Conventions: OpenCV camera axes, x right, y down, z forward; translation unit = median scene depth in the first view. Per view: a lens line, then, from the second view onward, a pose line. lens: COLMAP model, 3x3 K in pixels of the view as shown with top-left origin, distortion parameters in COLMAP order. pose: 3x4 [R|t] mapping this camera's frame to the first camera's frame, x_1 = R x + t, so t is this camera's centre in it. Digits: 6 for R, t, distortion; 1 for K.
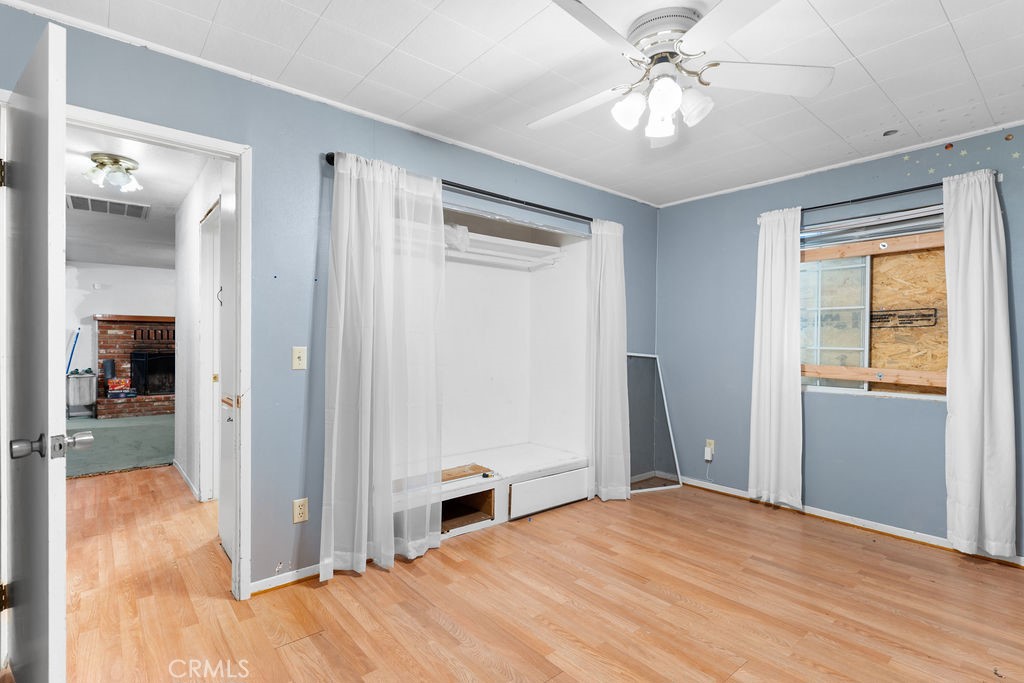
lens RADIAL K [[491.6, 0, 511.2], [0, 491.6, 340.1], [0, 0, 1]] dist [0.002072, 0.000054]
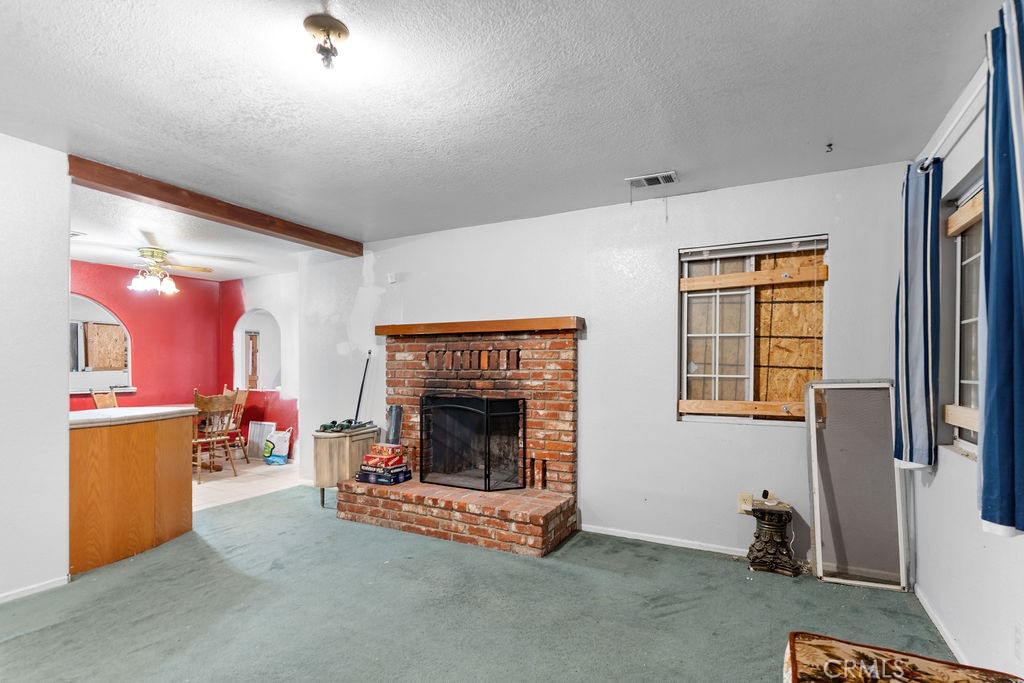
lens RADIAL K [[491.6, 0, 513.1], [0, 491.6, 370.4], [0, 0, 1]] dist [0.002072, 0.000054]
pose [[0.365825, -0.002656, -0.930680, -0.245752], [-0.002432, 0.999990, -0.003810, 0.001275], [0.930680, 0.003657, 0.365815, 0.911068]]
